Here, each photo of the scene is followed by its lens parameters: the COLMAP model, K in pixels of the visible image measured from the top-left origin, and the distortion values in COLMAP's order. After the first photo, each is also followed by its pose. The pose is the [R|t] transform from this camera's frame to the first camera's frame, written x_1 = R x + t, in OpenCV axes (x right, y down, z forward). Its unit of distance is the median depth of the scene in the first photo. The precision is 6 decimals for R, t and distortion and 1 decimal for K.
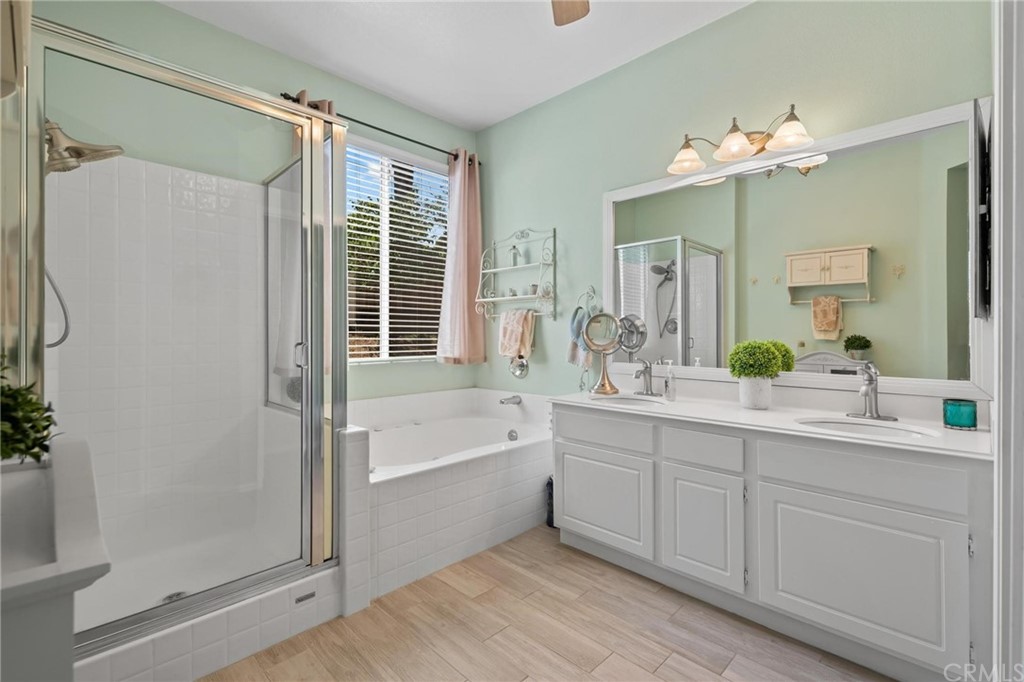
lens RADIAL K [[460.3, 0, 508.2], [0, 460.3, 334.7], [0, 0, 1]] dist [0.005319, -0.000162]
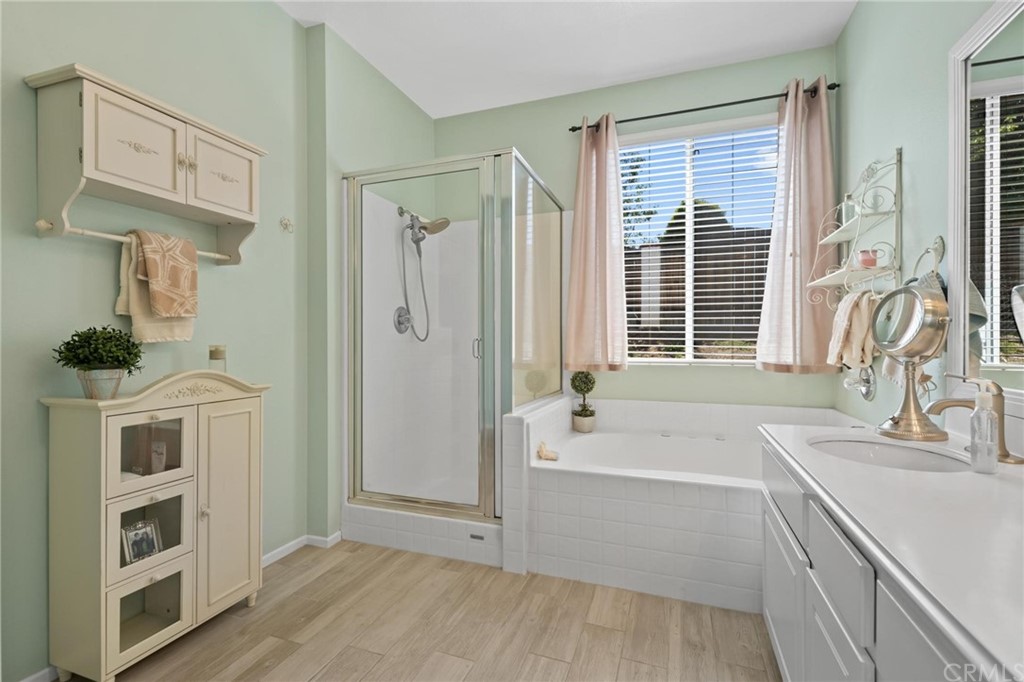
lens RADIAL K [[460.3, 0, 509.5], [0, 460.3, 342.9], [0, 0, 1]] dist [0.005319, -0.000162]
pose [[0.422245, 0.004281, -0.906472, 0.577411], [-0.001932, 0.999991, 0.003823, 0.019990], [0.906480, 0.000137, 0.422249, 0.415421]]
